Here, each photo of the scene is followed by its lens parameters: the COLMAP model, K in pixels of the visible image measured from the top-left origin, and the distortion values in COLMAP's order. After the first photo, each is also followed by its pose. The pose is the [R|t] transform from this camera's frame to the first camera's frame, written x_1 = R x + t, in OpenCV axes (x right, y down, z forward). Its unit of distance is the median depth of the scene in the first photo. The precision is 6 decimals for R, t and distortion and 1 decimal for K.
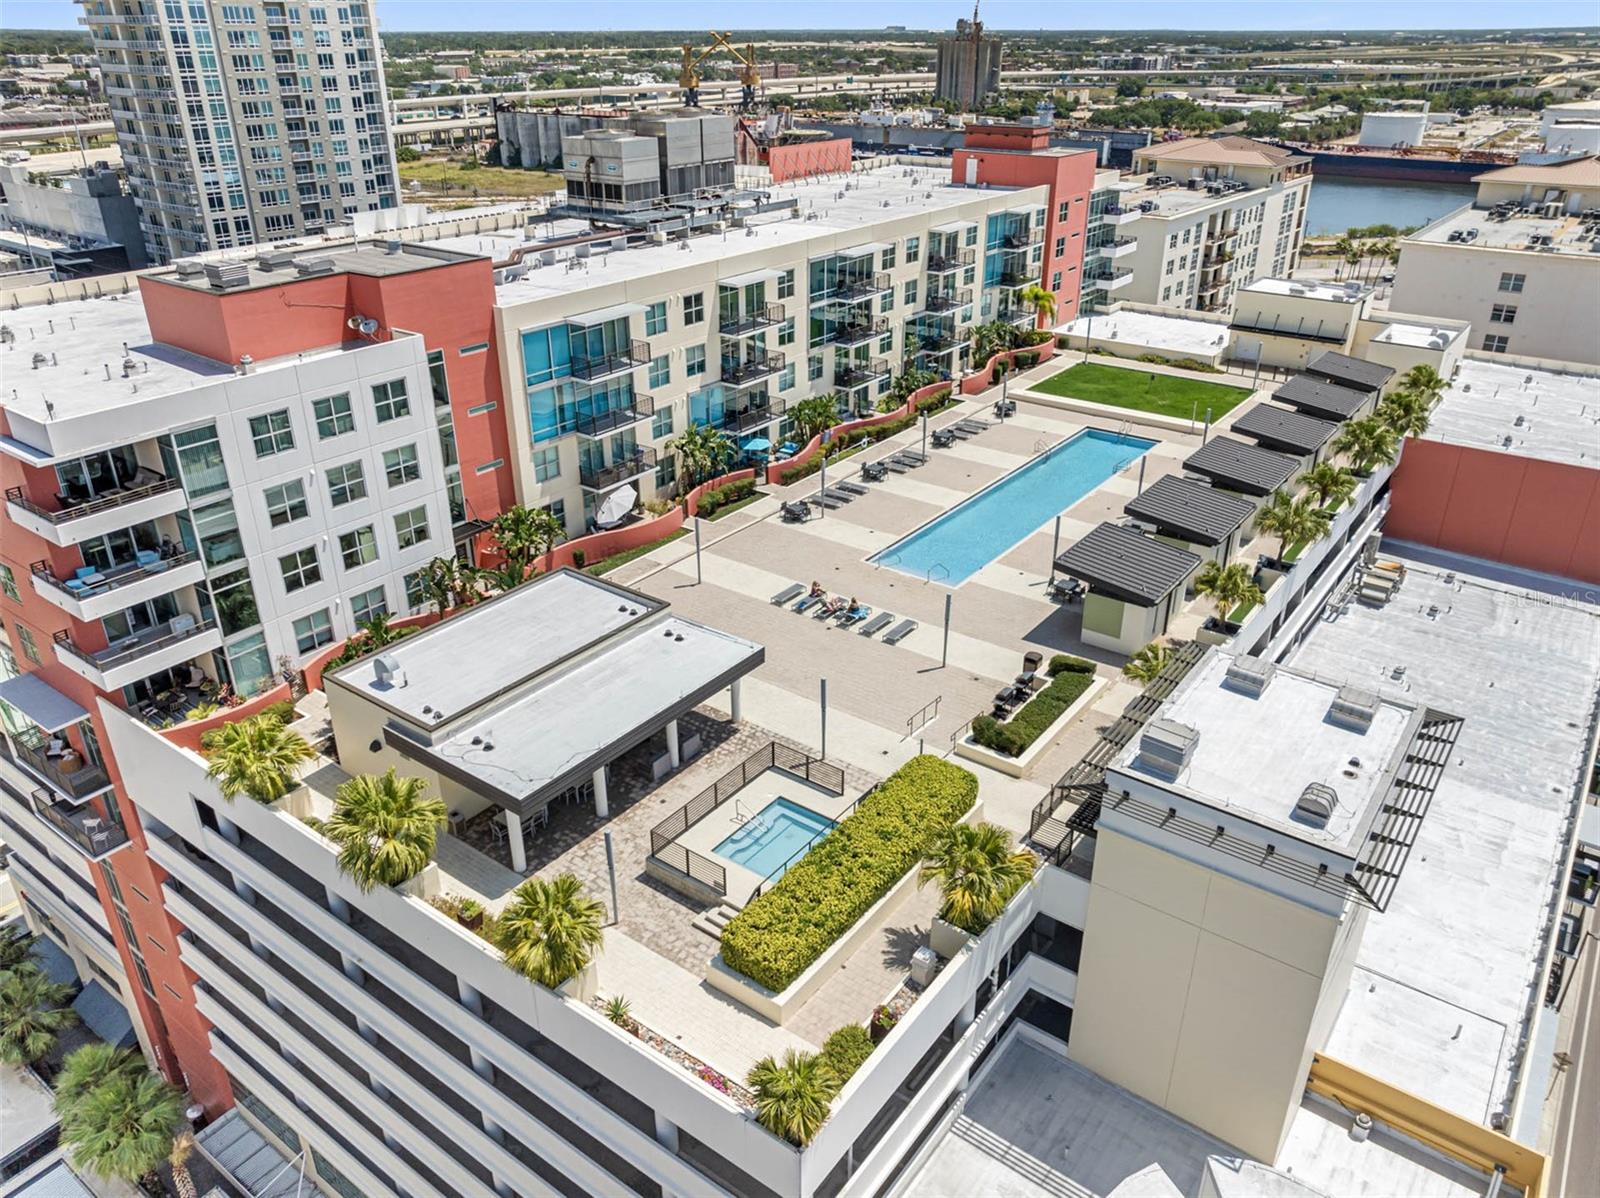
lens RADIAL K [[1154.7, 0, 797.1], [0, 1154.7, 597.0], [0, 0, 1]] dist [-0.021274, 0.029732]
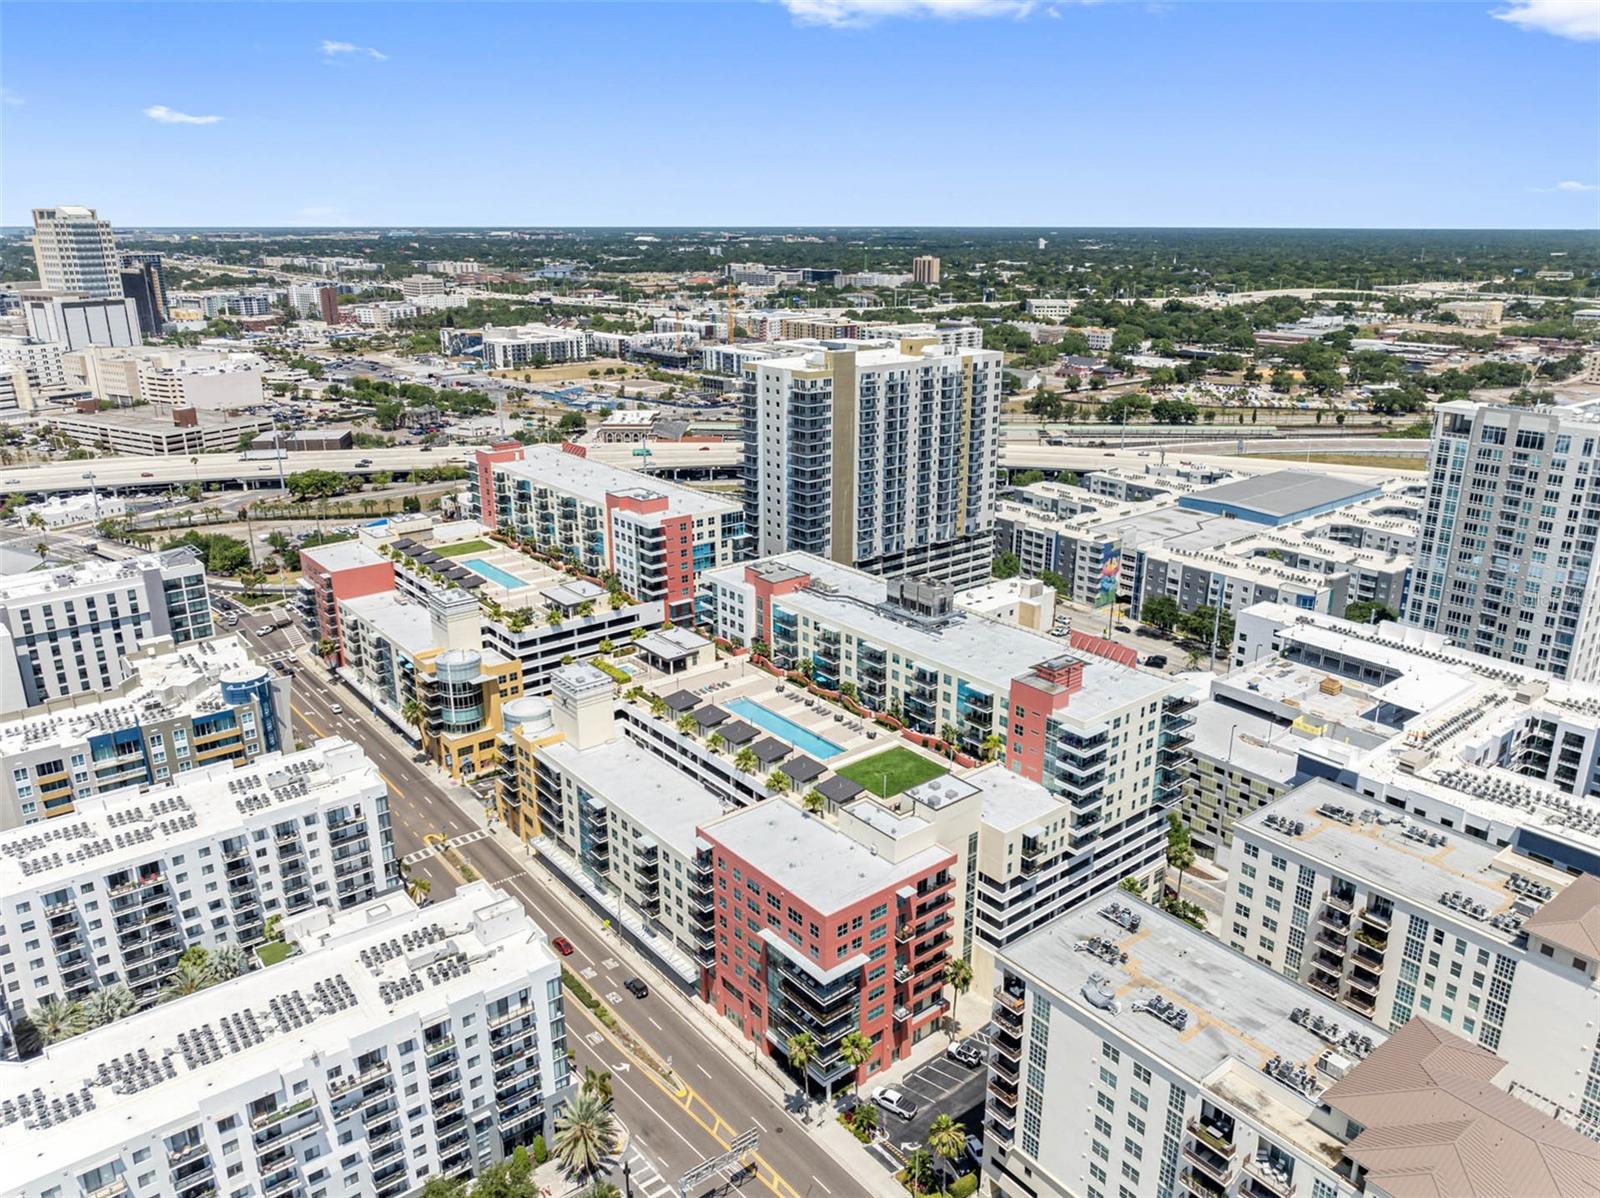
lens RADIAL K [[1139.8, 0, 802.5], [0, 1139.8, 596.1], [0, 0, 1]] dist [0.008895, -0.026216]
pose [[-0.244364, 0.304286, -0.920704, 1.638900], [-0.430754, 0.816601, 0.384207, -0.888457], [0.868756, 0.490483, -0.068476, 0.675107]]
